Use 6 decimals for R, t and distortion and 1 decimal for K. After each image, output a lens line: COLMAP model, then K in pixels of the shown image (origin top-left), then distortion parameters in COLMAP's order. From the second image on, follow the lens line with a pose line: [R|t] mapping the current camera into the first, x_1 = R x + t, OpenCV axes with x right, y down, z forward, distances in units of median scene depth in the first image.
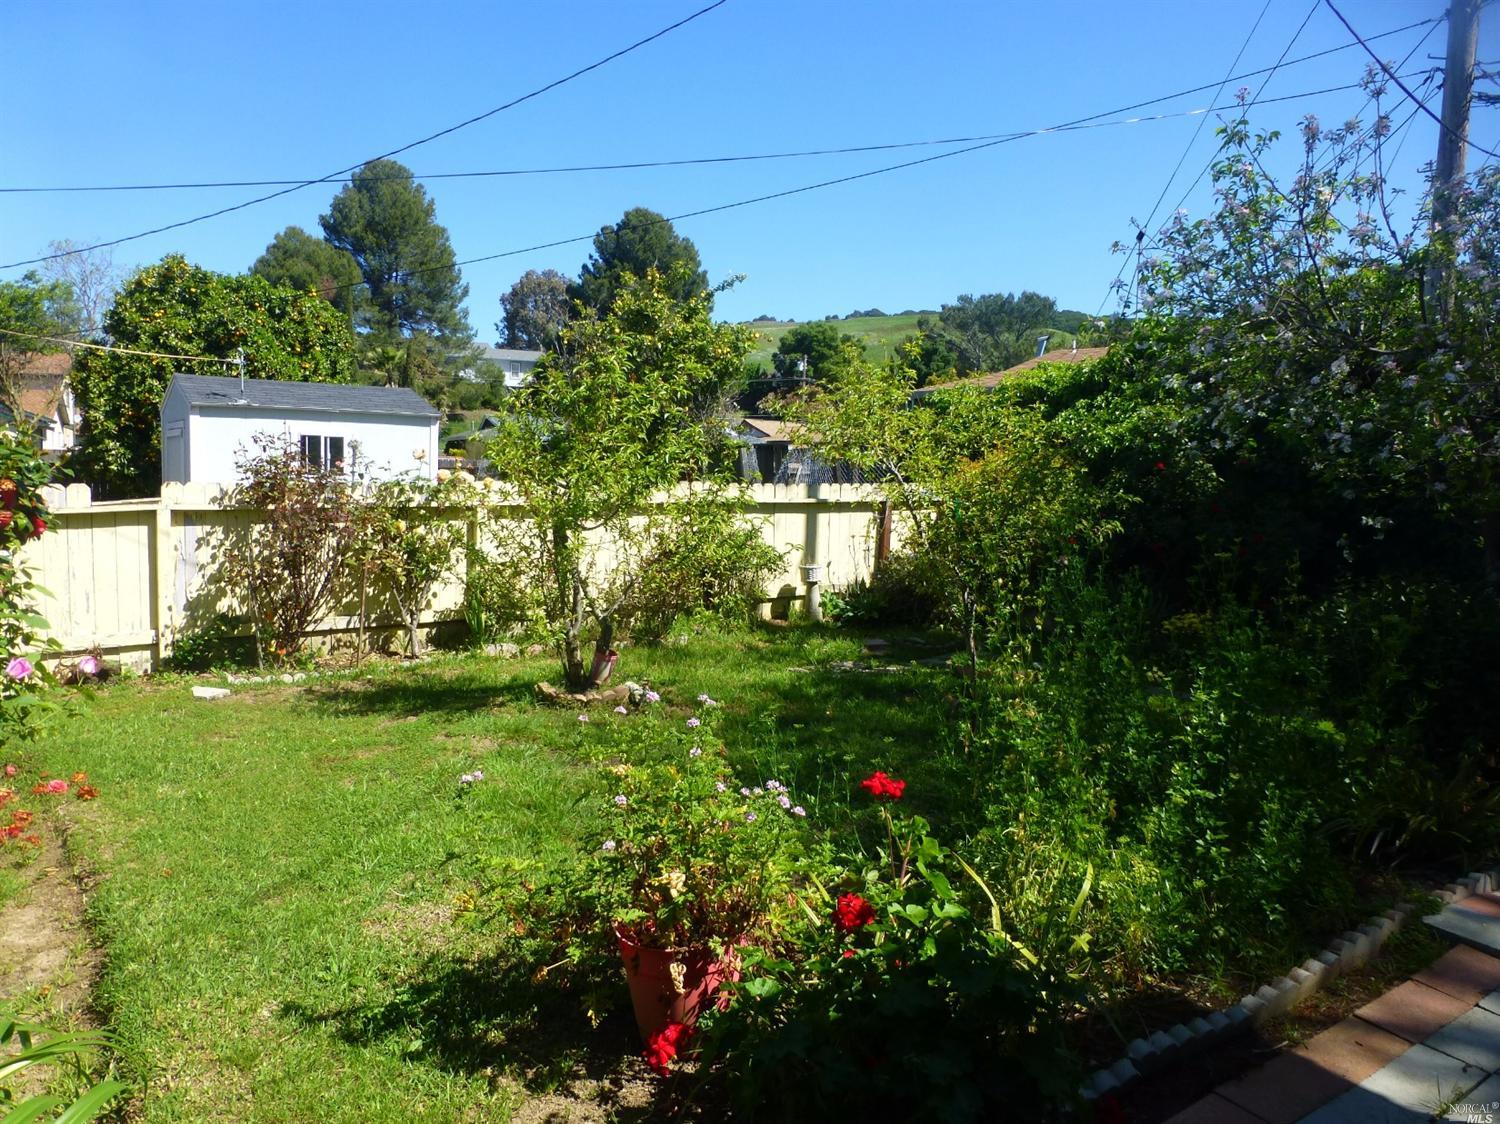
lens RADIAL K [[1102.4, 0, 744.5], [0, 1102.4, 559.8], [0, 0, 1]] dist [0.019421, -0.019949]
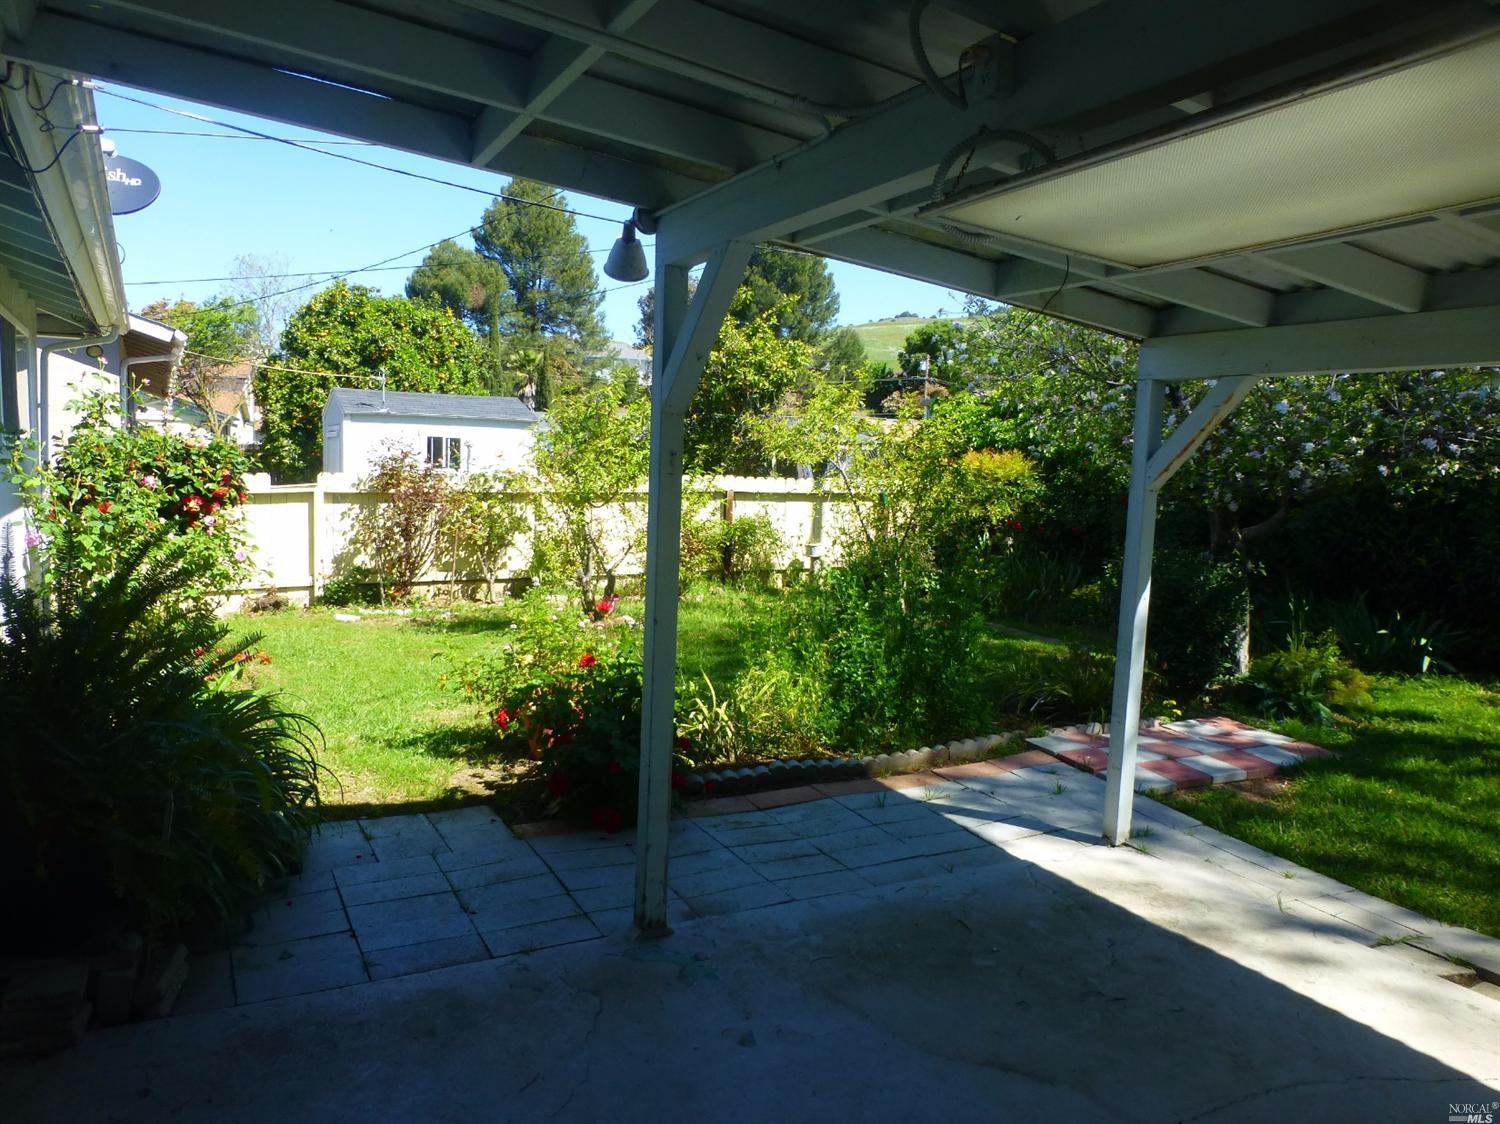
lens RADIAL K [[1102.4, 0, 756.9], [0, 1102.4, 561.8], [0, 0, 1]] dist [0.019421, -0.019949]
pose [[0.993182, 0.016904, -0.115339, 0.096184], [-0.016349, 0.999850, 0.005755, 0.013119], [0.115419, -0.003830, 0.993310, -0.166485]]
